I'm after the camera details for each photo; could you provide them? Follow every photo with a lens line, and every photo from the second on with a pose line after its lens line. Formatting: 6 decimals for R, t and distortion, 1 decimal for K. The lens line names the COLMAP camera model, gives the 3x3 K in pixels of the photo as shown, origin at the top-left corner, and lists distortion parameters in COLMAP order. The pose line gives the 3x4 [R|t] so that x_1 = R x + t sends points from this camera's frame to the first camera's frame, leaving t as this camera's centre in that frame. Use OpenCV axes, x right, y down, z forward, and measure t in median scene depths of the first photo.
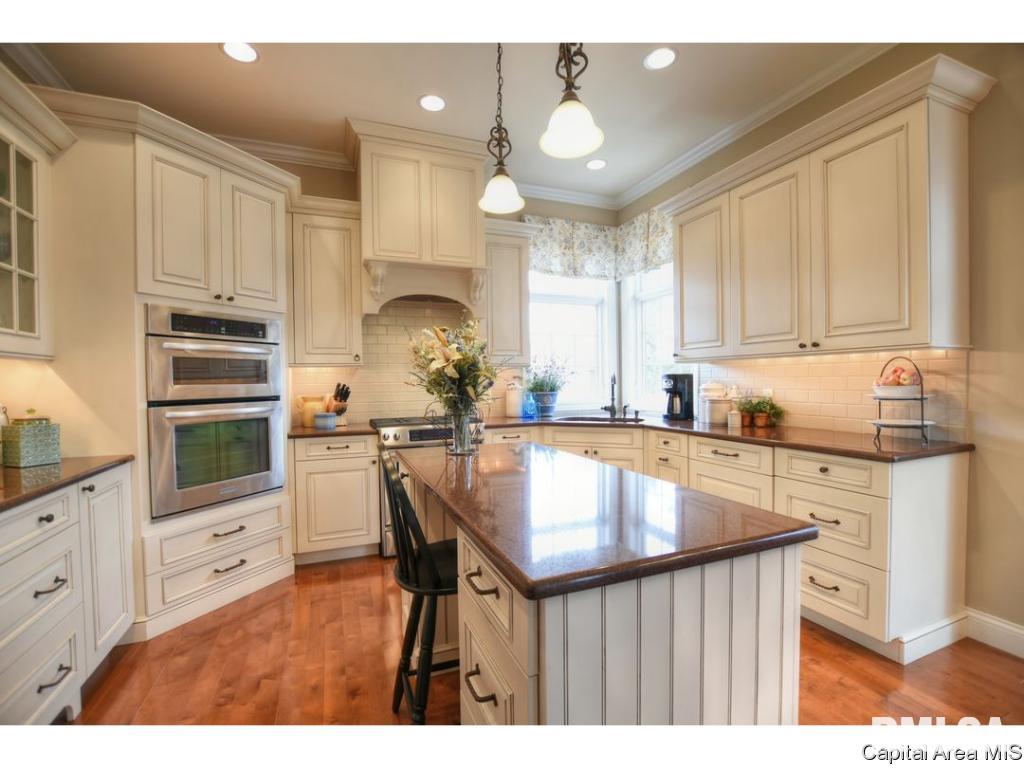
lens RADIAL K [[462.5, 0, 505.9], [0, 462.5, 386.2], [0, 0, 1]] dist [-0.023430, 0.001666]
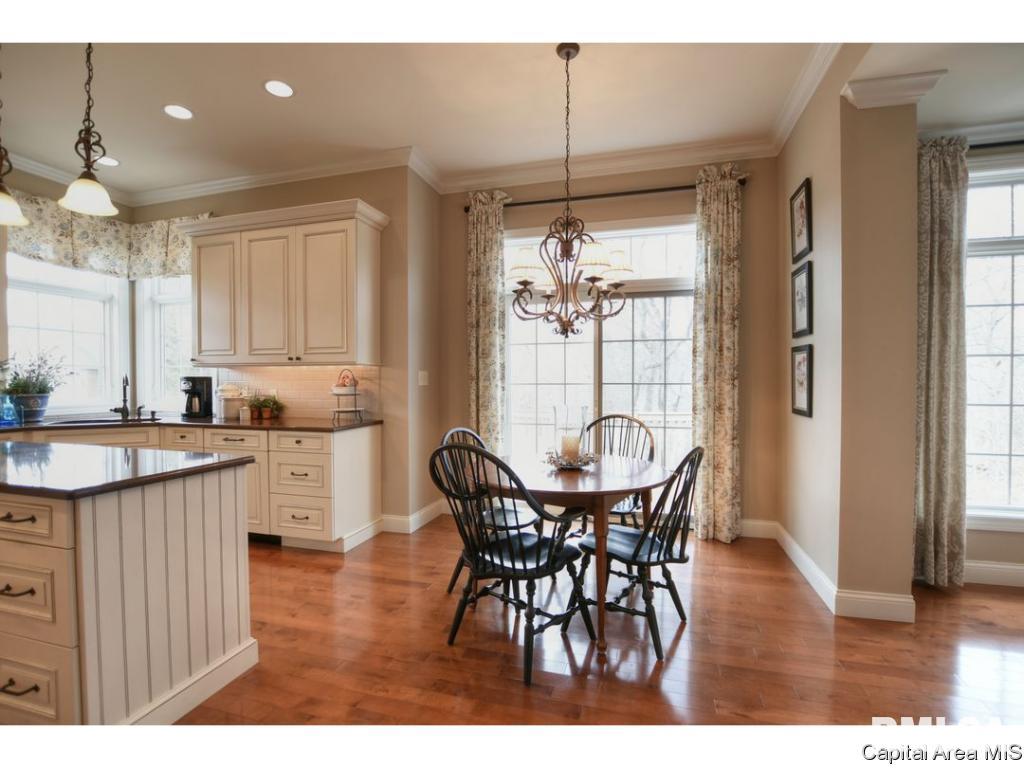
lens RADIAL K [[462.5, 0, 505.4], [0, 462.5, 388.8], [0, 0, 1]] dist [-0.023430, 0.001666]
pose [[0.602782, -0.001715, 0.797904, -0.073902], [0.001998, 0.999998, 0.000641, 0.004692], [-0.797903, 0.001208, 0.602784, -0.317920]]
